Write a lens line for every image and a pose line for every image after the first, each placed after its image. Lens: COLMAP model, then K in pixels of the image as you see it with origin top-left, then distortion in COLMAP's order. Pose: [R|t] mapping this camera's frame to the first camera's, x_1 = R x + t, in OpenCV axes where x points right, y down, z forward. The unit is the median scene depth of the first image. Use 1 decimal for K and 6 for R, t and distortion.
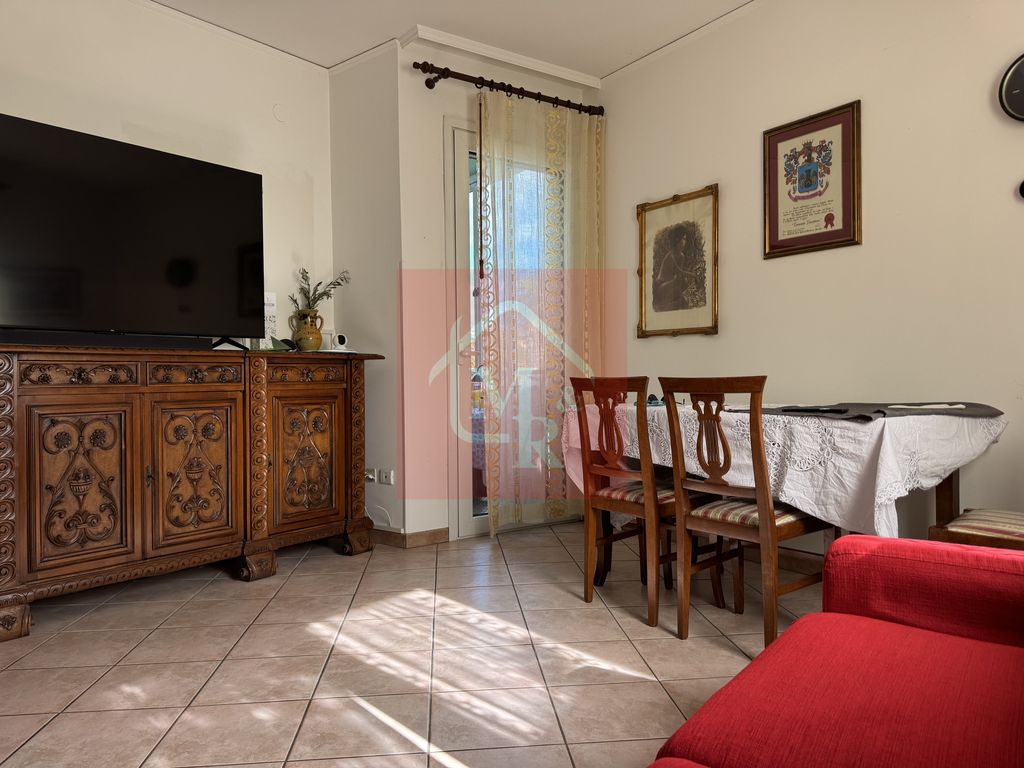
lens RADIAL K [[718.2, 0, 515.2], [0, 718.2, 383.1], [0, 0, 1]] dist [0.109895, -0.163908]
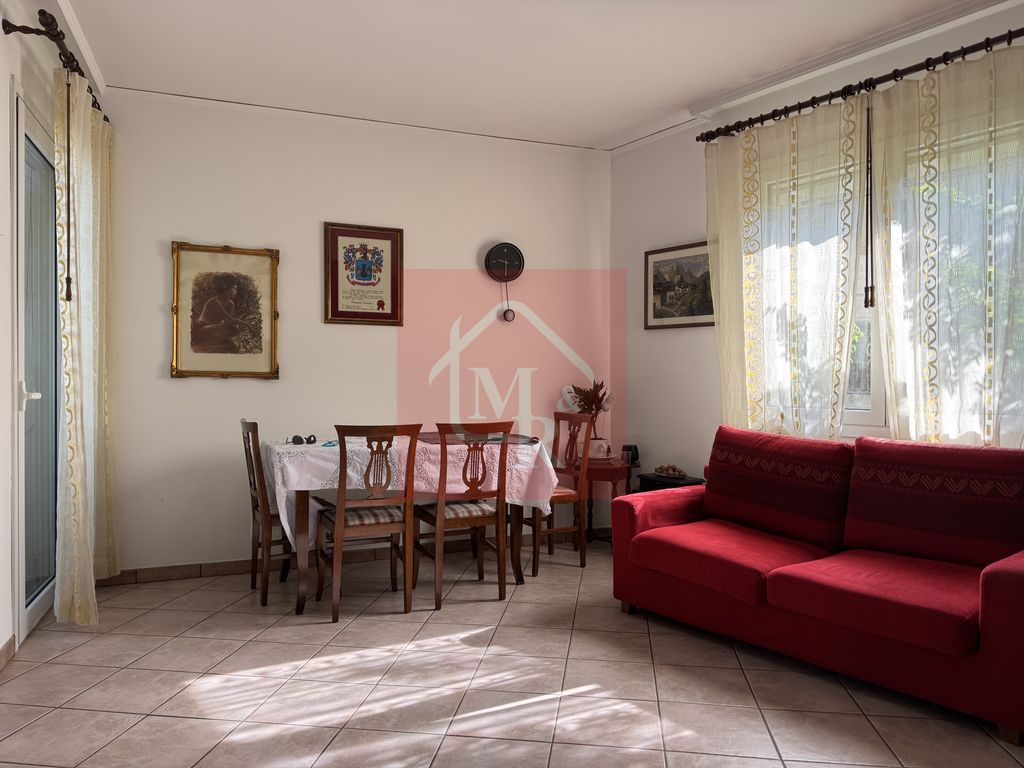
lens RADIAL K [[718.2, 0, 515.2], [0, 718.2, 383.1], [0, 0, 1]] dist [0.109895, -0.163908]
pose [[0.232819, 0.010357, 0.972465, -0.868319], [0.003706, 0.999927, -0.011537, -0.053959], [-0.972513, 0.006290, 0.232764, 0.418643]]
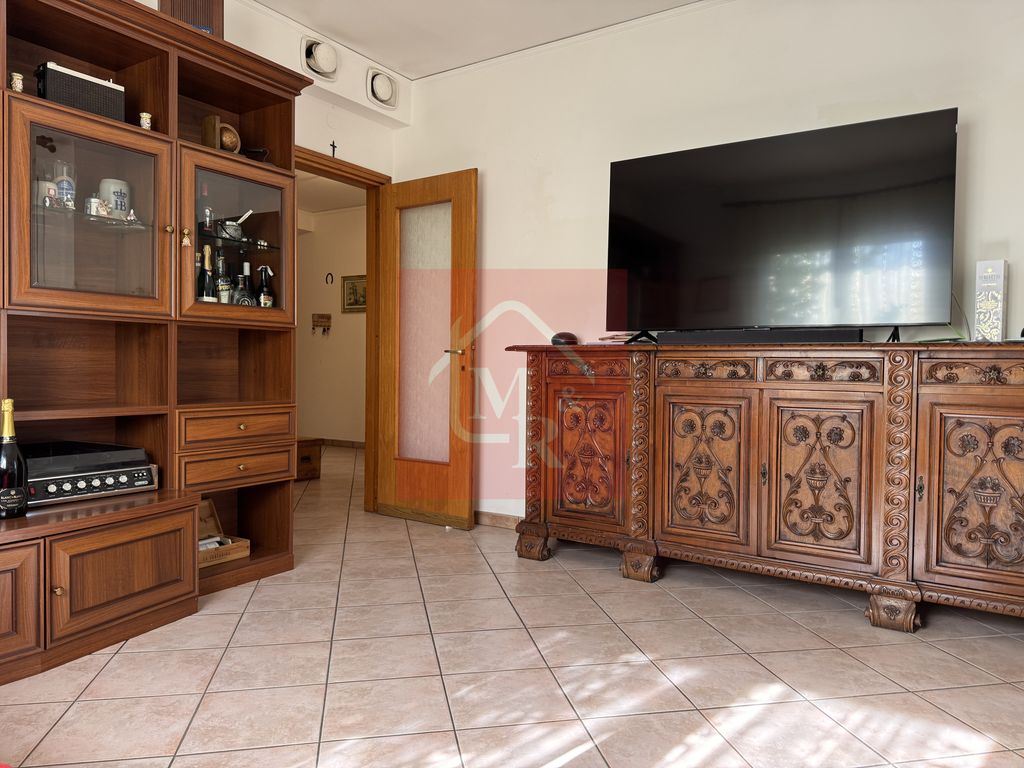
lens RADIAL K [[695.4, 0, 512.0], [0, 695.4, 384.0], [0, 0, 1]] dist [0.006567, -0.026188]
pose [[0.104227, 0.066060, -0.992357, 0.360098], [-0.004079, 0.997812, 0.065995, -0.049918], [0.994545, -0.002831, 0.104268, 0.529935]]
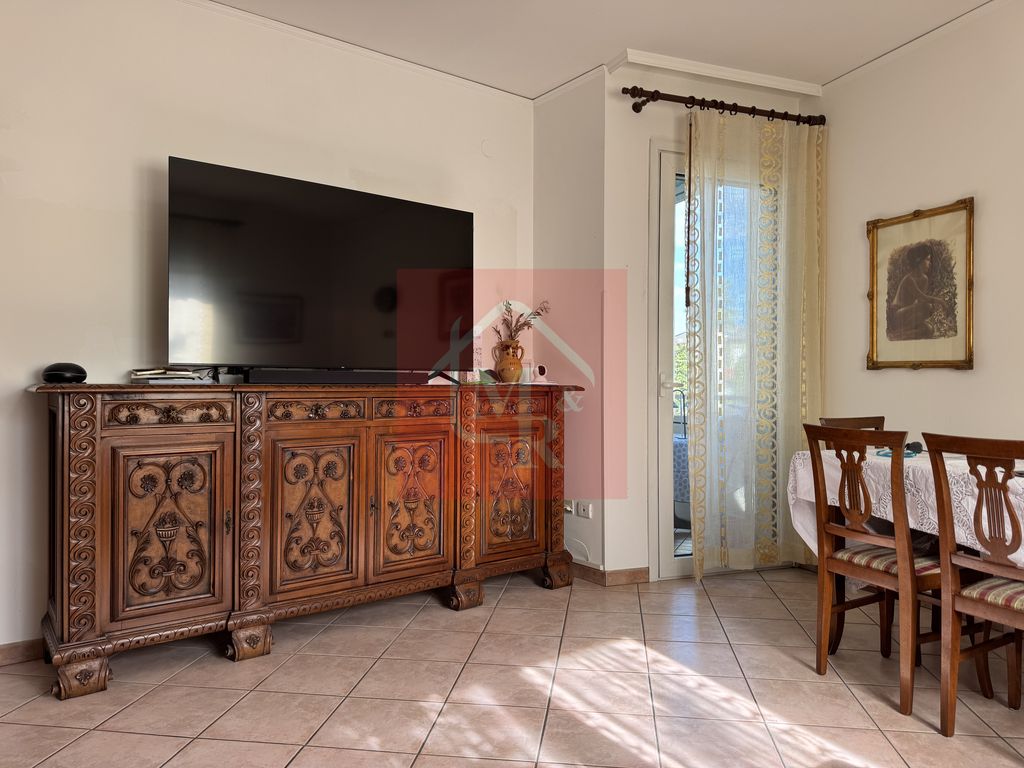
lens RADIAL K [[718.2, 0, 515.2], [0, 718.2, 383.1], [0, 0, 1]] dist [0.109895, -0.163908]
pose [[0.973184, 0.012412, -0.229695, -0.058771], [-0.014637, 0.999861, -0.007987, -0.041477], [0.229564, 0.011135, 0.973230, 0.027086]]
